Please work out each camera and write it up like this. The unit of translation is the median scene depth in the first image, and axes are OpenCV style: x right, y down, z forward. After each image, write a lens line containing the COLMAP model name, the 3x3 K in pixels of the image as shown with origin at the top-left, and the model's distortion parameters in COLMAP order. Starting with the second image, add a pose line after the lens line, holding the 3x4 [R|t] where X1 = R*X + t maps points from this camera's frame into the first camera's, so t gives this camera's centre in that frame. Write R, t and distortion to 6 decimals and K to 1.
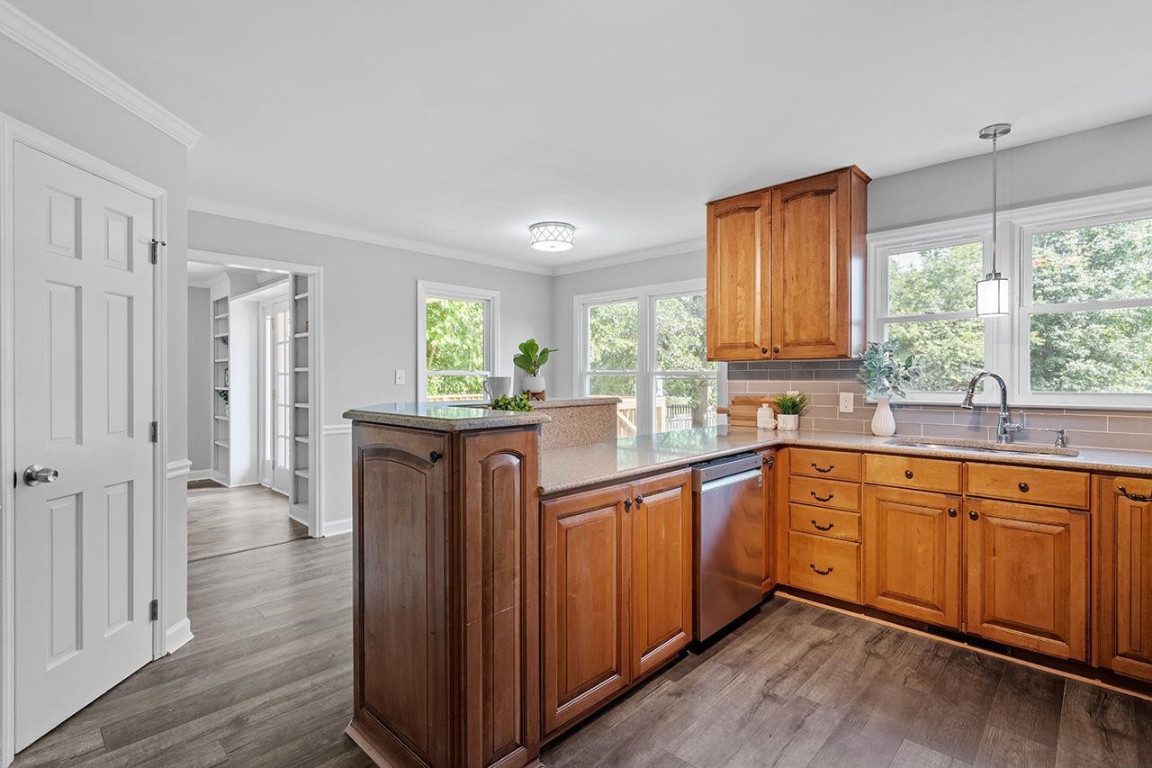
lens RADIAL K [[555.8, 0, 572.6], [0, 555.8, 379.6], [0, 0, 1]] dist [0.035299, -0.000053]
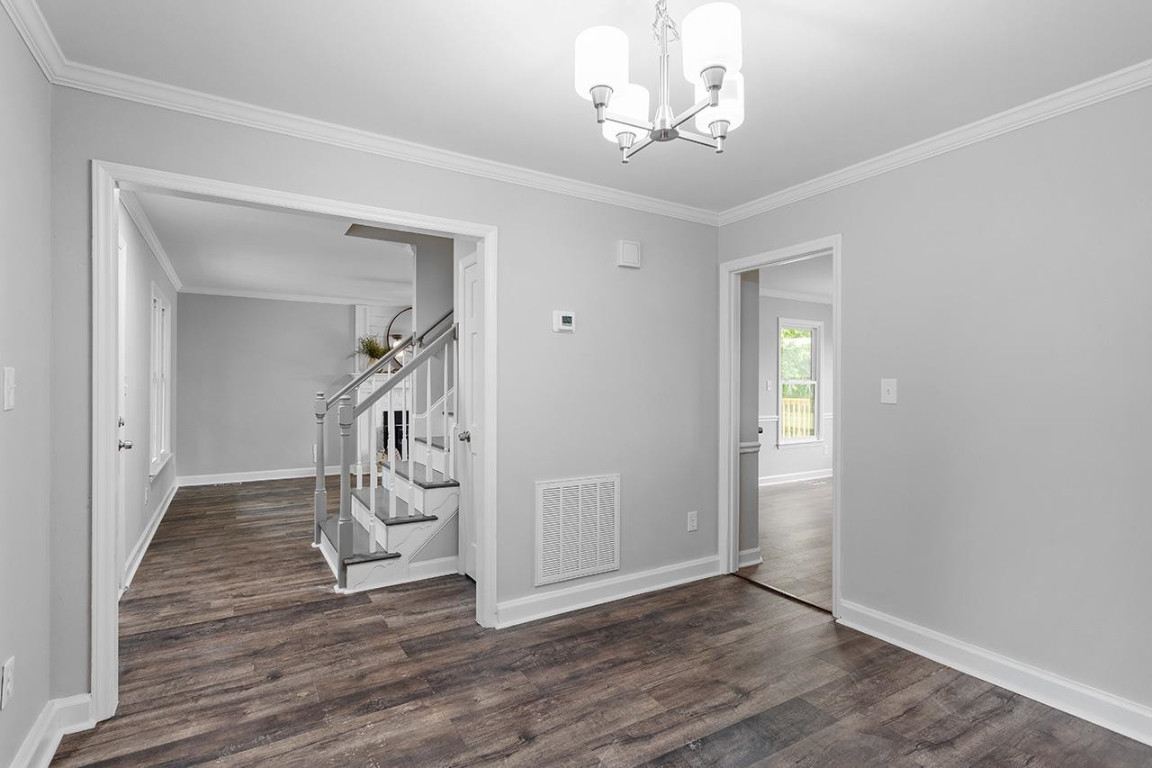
lens RADIAL K [[555.8, 0, 572.6], [0, 555.8, 379.6], [0, 0, 1]] dist [0.035299, -0.000053]
pose [[0.964960, 0.001648, -0.262391, -0.468075], [-0.004782, 0.999925, -0.011304, 0.000949], [0.262353, 0.012163, 0.964895, -0.609674]]
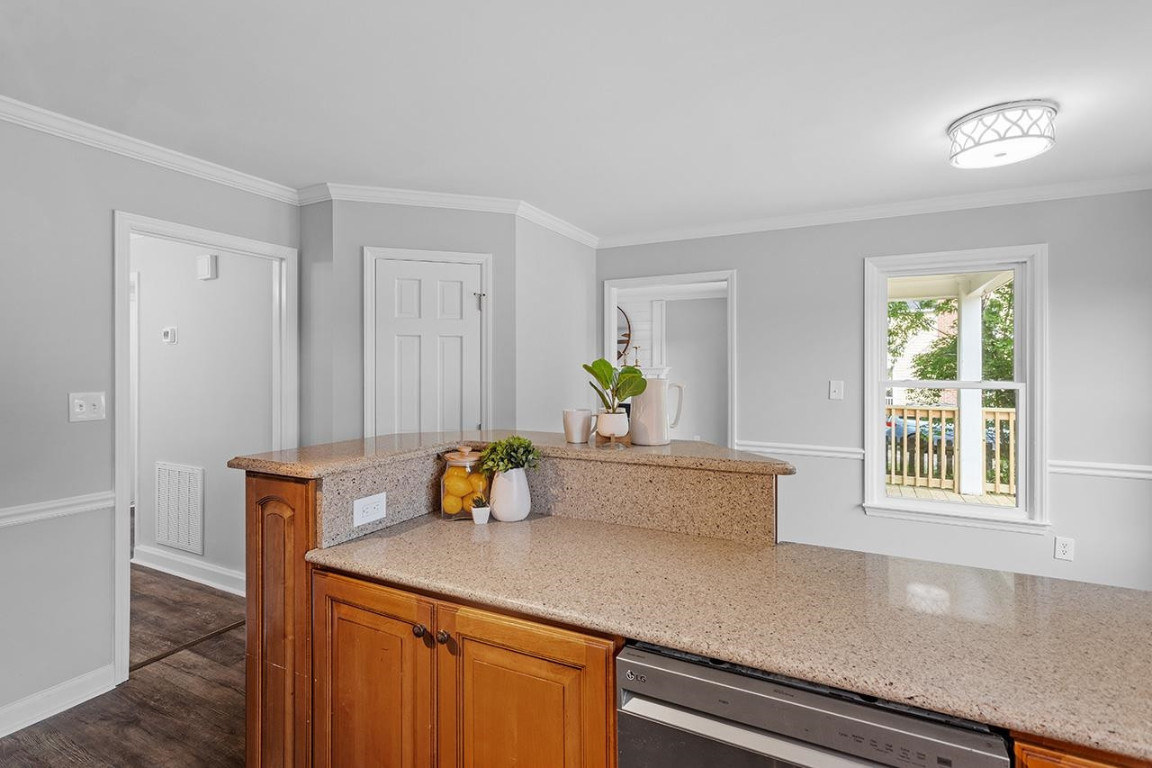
lens RADIAL K [[549.5, 0, 574.4], [0, 549.5, 364.8], [0, 0, 1]] dist [-0.000524, -0.000022]
pose [[0.272690, 0.002409, -0.962099, 0.361540], [-0.004416, 0.999989, 0.001252, -0.041053], [0.962092, 0.003907, 0.272698, 0.483658]]
